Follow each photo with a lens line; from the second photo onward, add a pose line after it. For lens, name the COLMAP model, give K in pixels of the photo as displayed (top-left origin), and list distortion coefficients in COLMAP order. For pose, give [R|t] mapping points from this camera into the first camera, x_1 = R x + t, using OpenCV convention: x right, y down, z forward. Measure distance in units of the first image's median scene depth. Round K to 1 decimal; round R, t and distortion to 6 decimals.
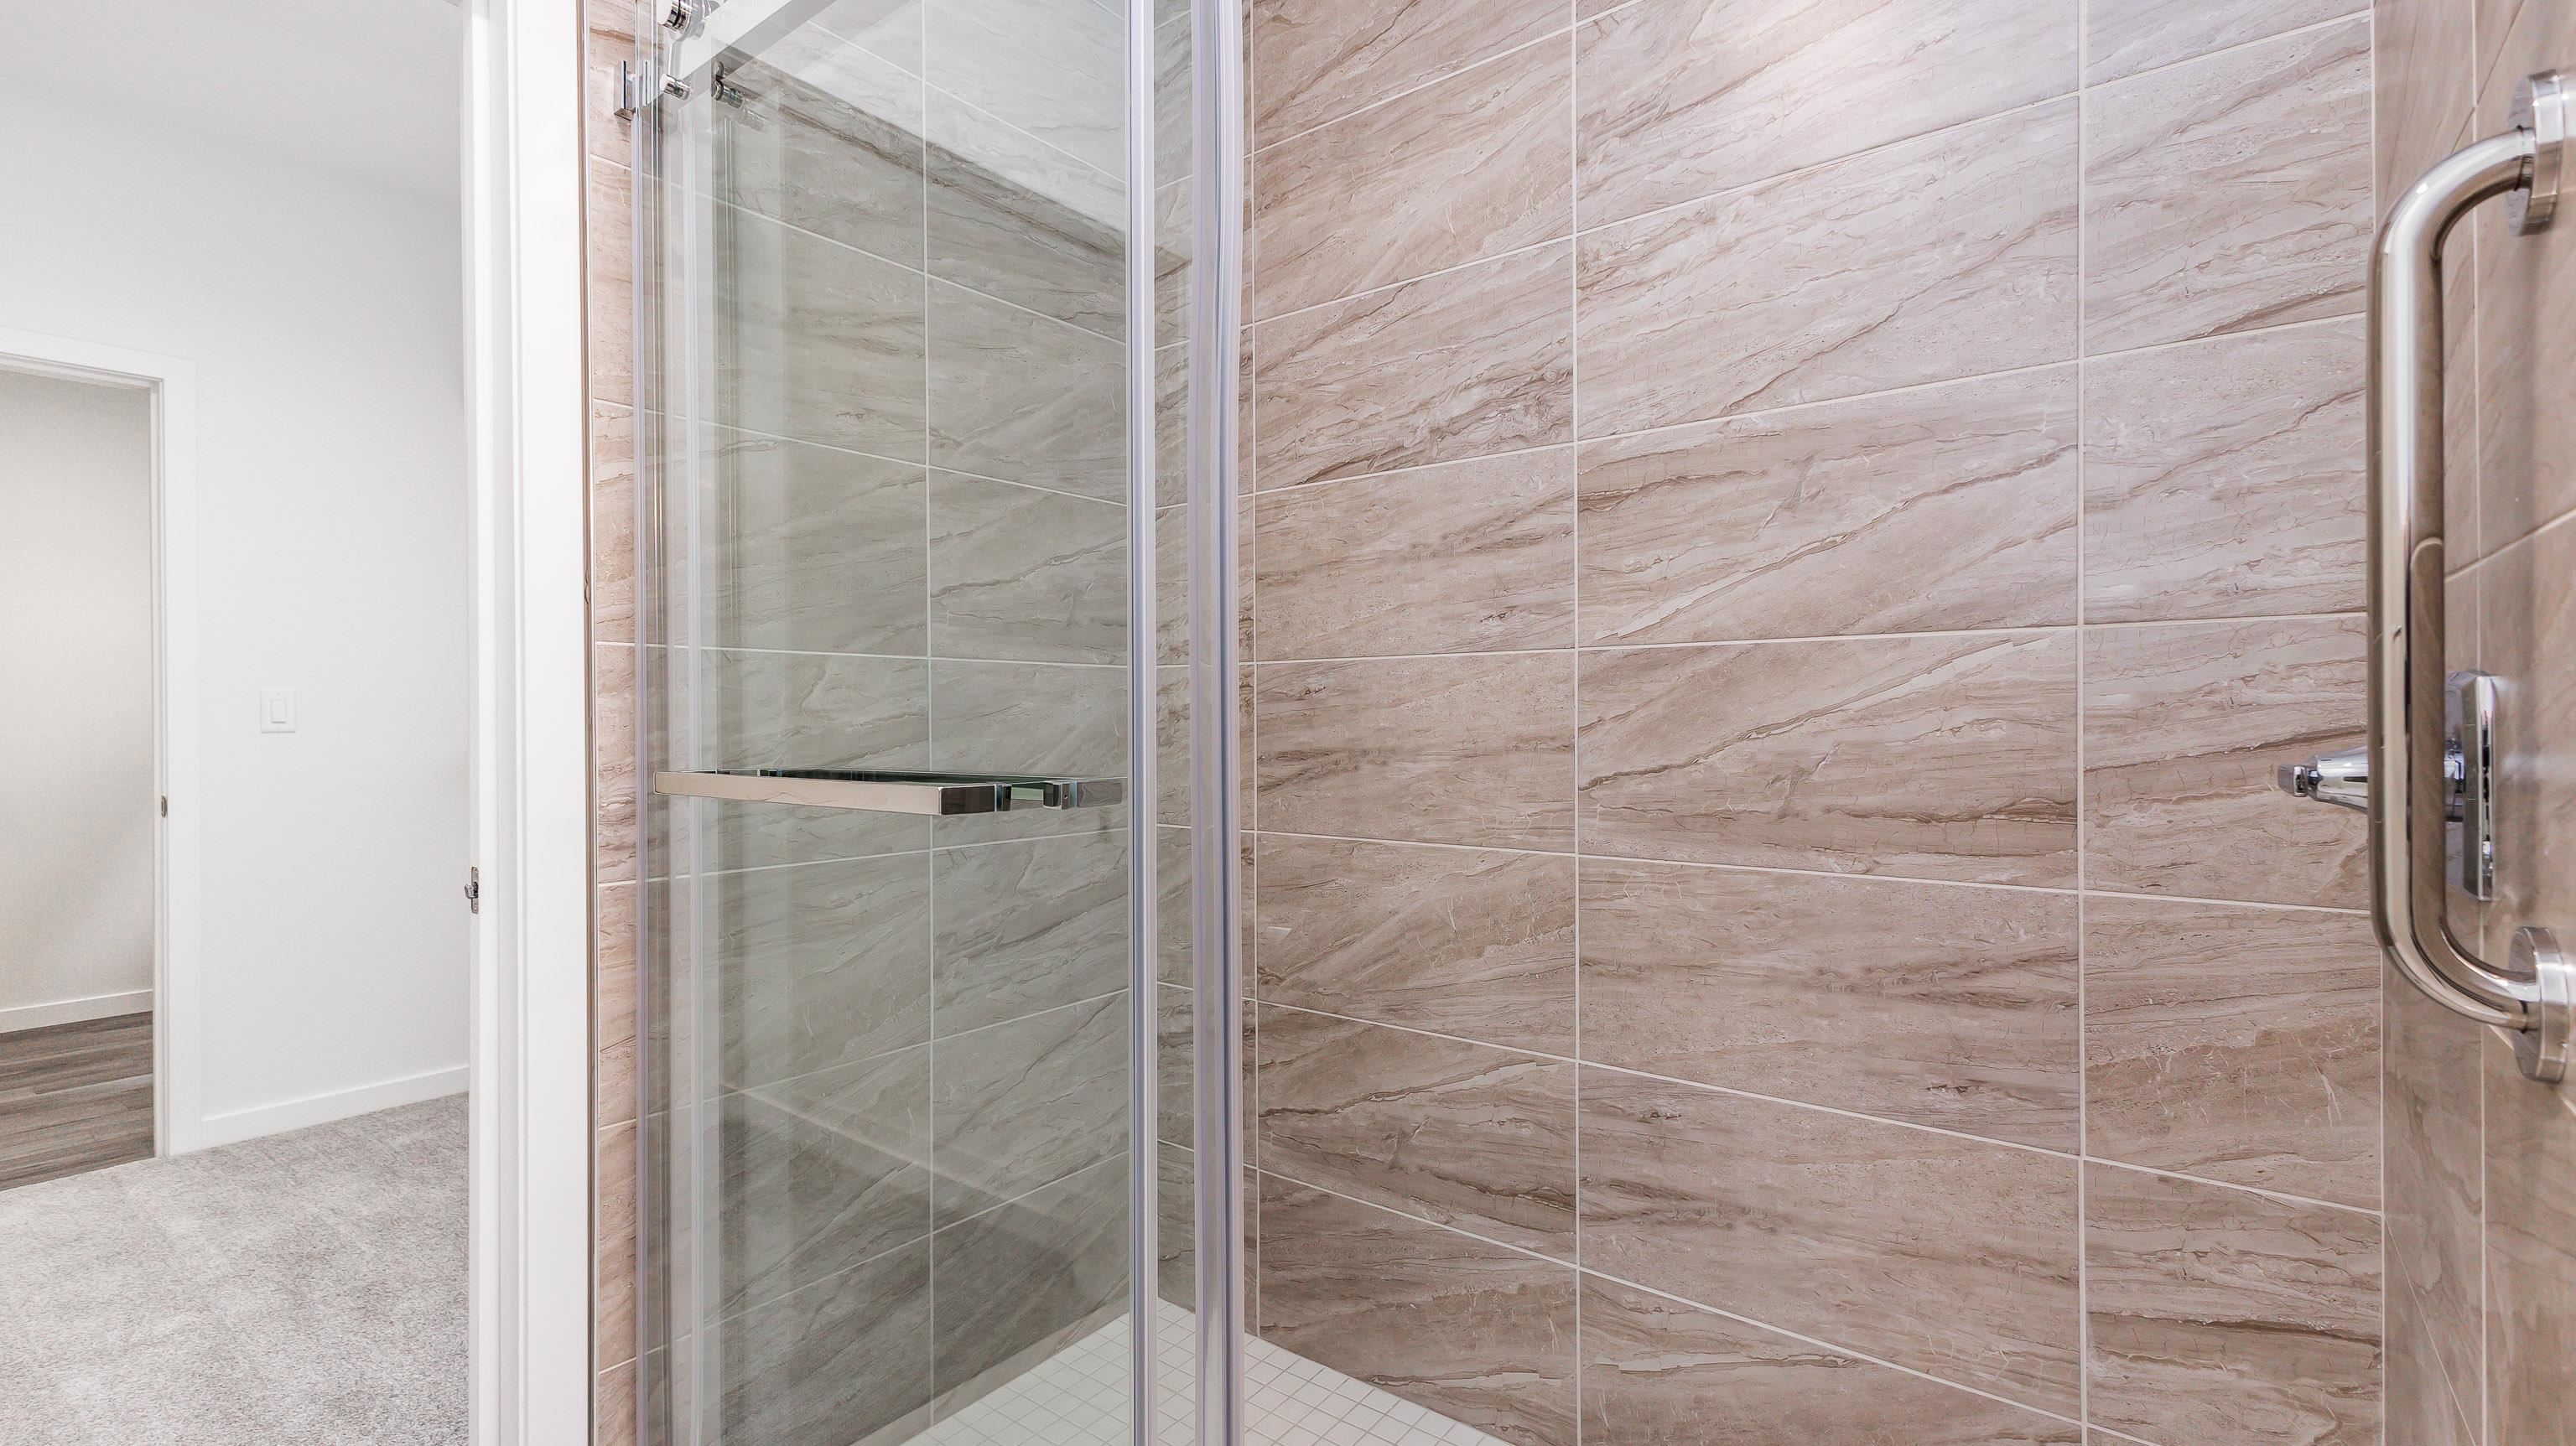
lens RADIAL K [[1140.0, 0, 1289.1], [0, 1140.0, 722.4], [0, 0, 1]] dist [0.007474, -0.000245]
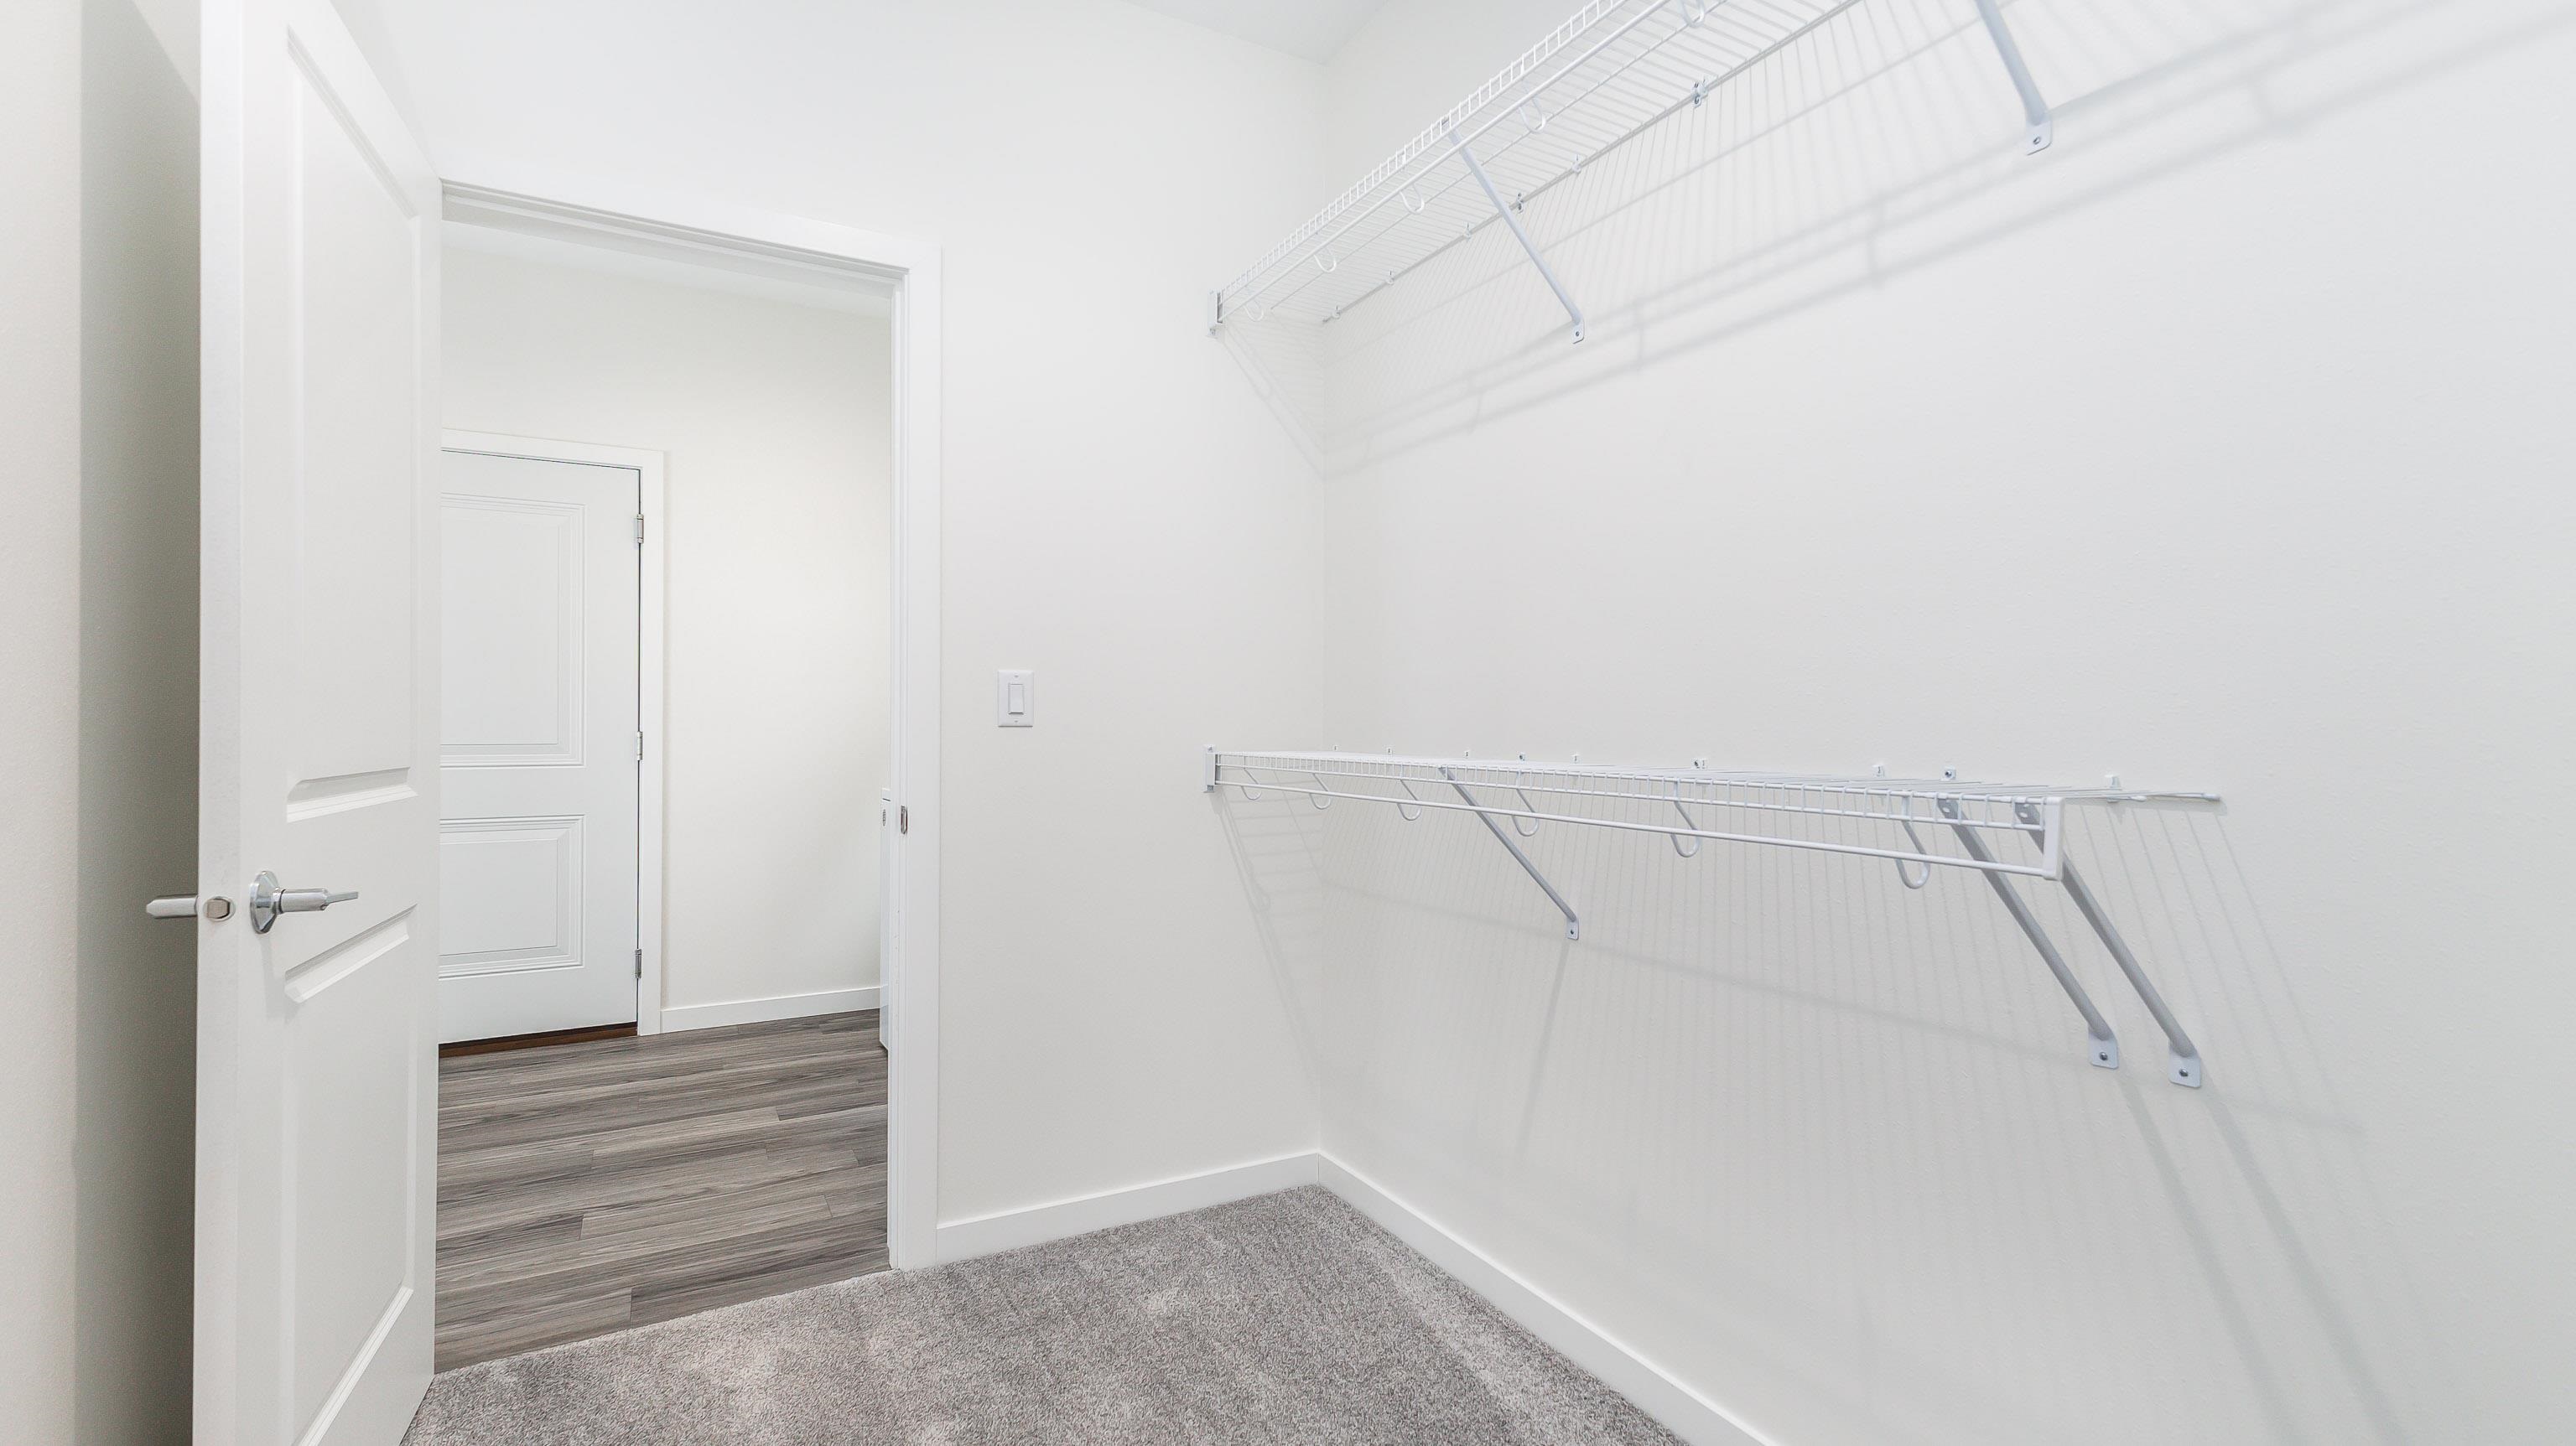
lens RADIAL K [[1140.0, 0, 1288.3], [0, 1140.0, 715.9], [0, 0, 1]] dist [0.007474, -0.000245]
pose [[0.913611, 0.004069, -0.406570, -0.428500], [-0.005107, 0.999986, -0.001469, 0.001609], [0.406558, 0.003419, 0.913618, 0.400020]]
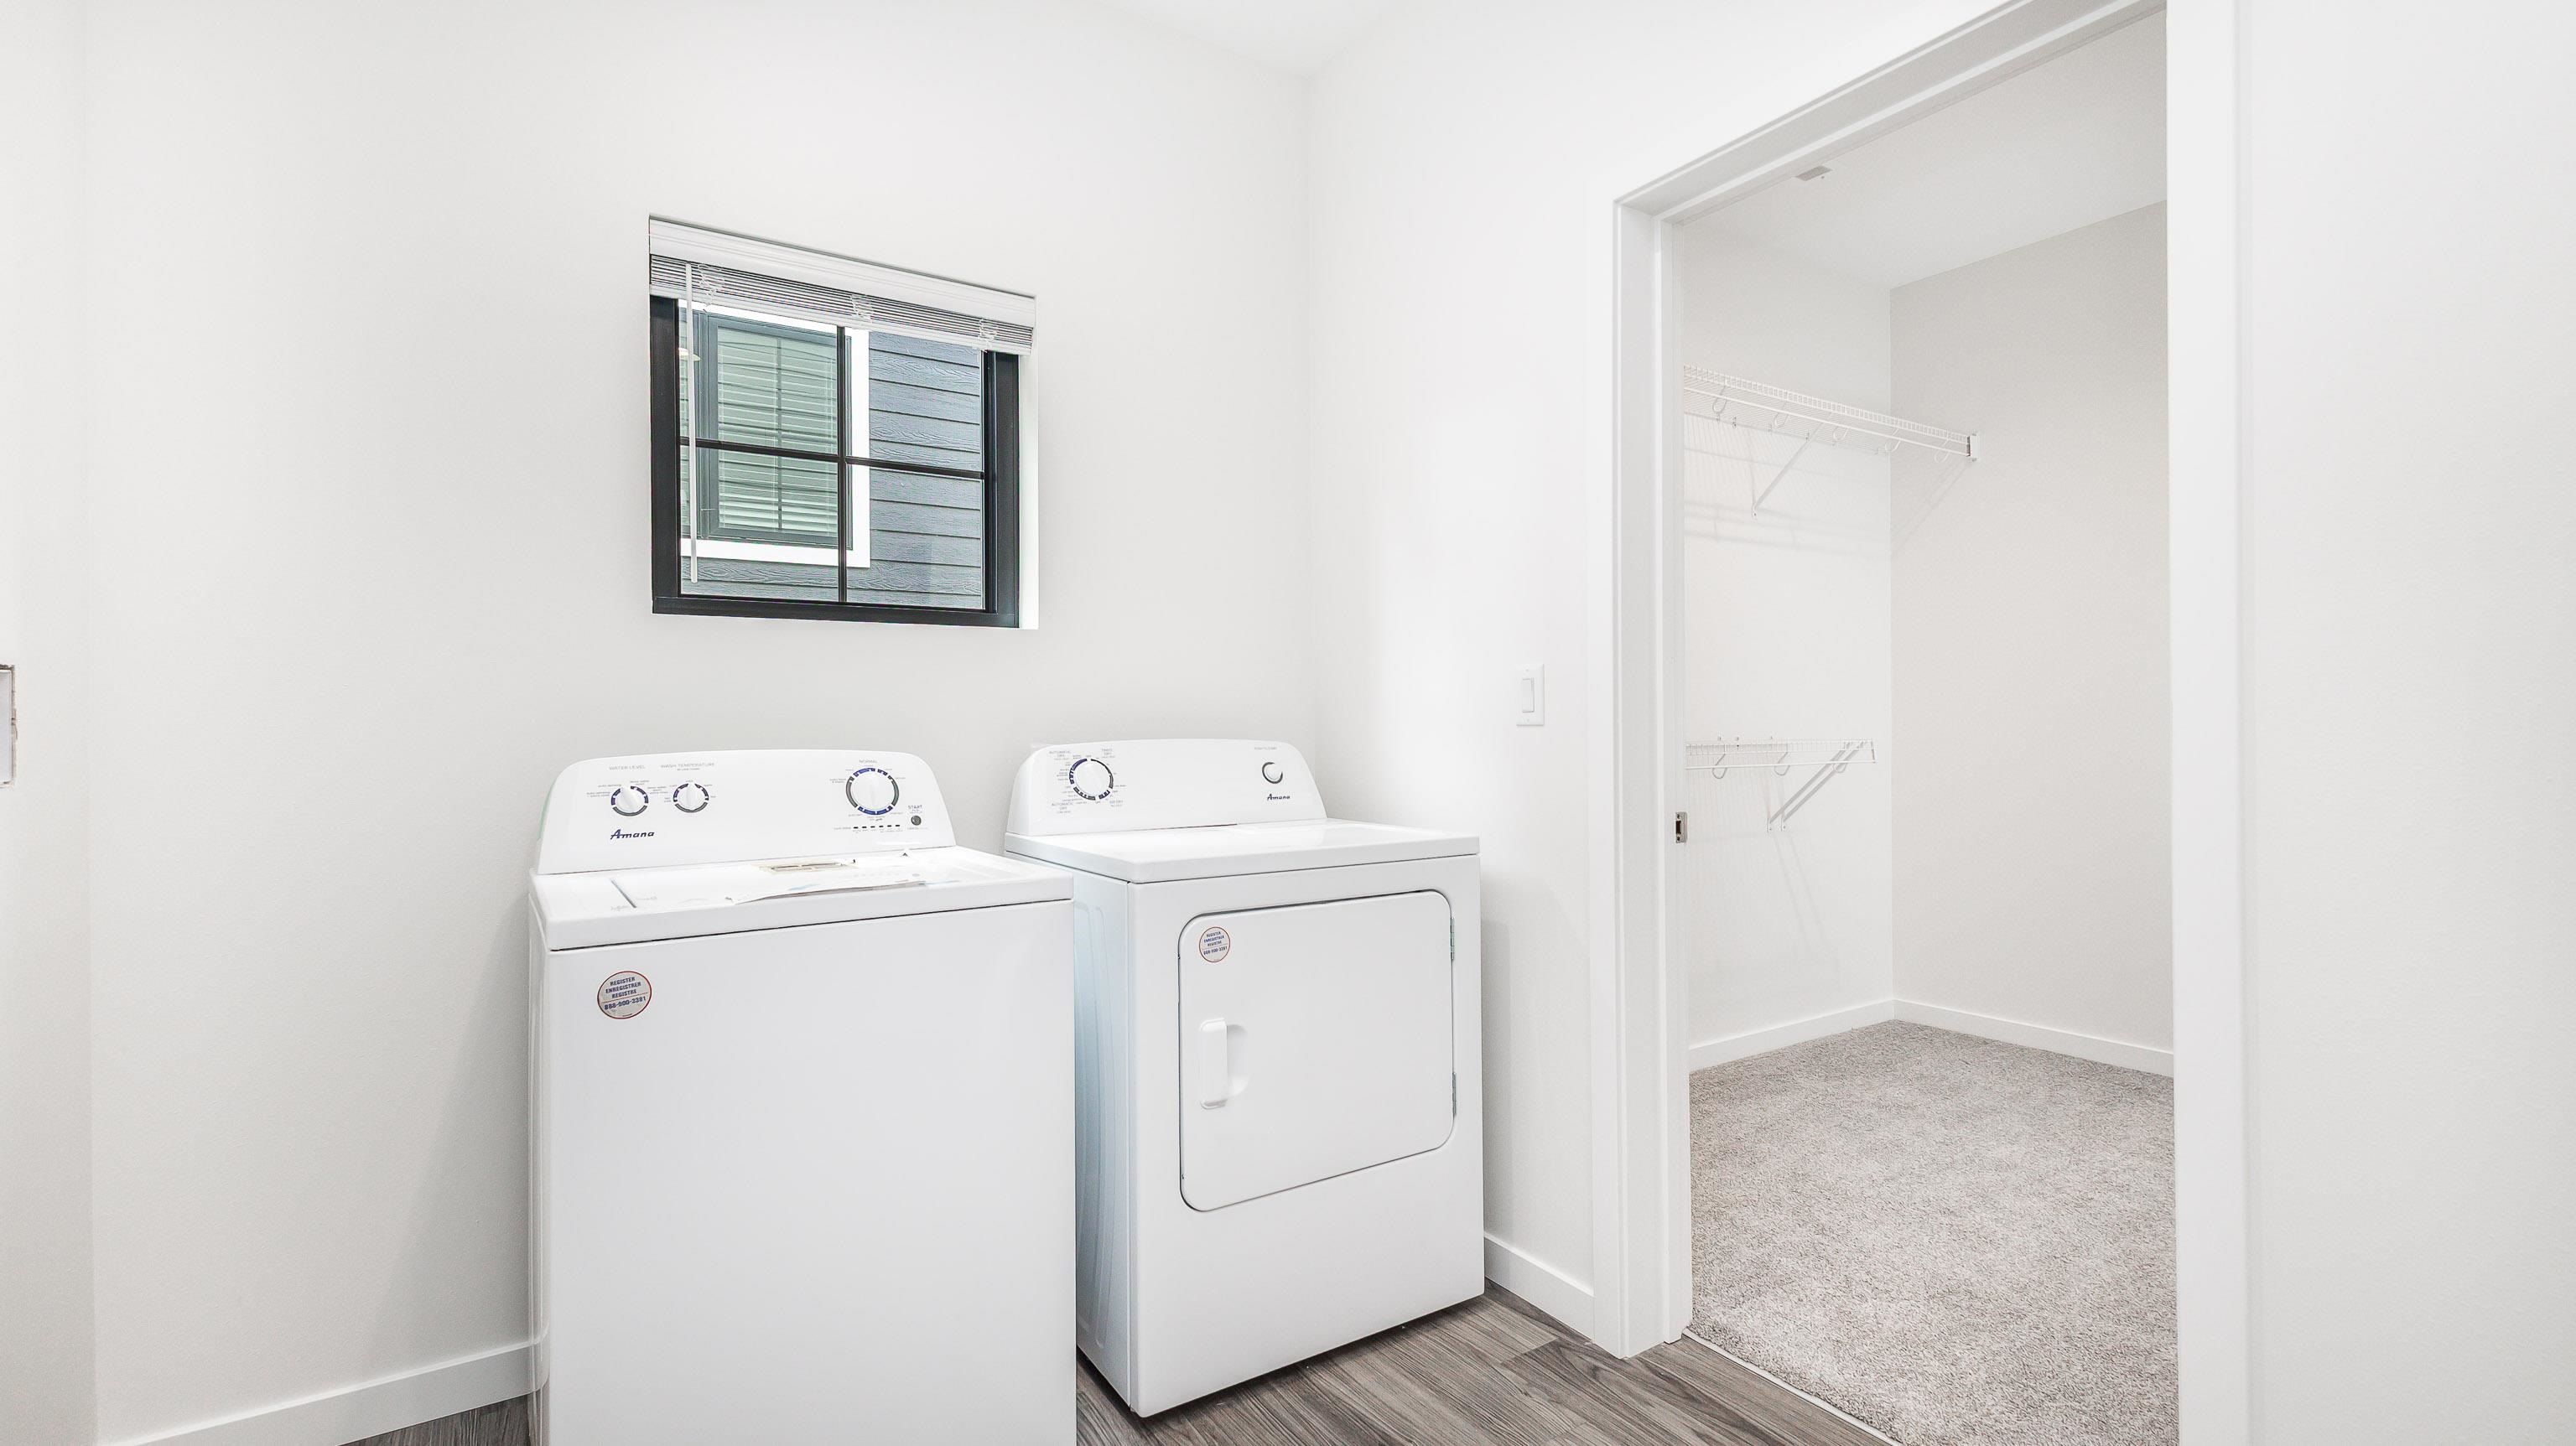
lens RADIAL K [[1140.0, 0, 1287.2], [0, 1140.0, 725.6], [0, 0, 1]] dist [0.007474, -0.000245]
pose [[0.339007, 0.002725, 0.940780, -1.697555], [0.005409, 0.999974, -0.004845, 0.011726], [-0.940768, 0.006731, 0.338983, 0.980562]]
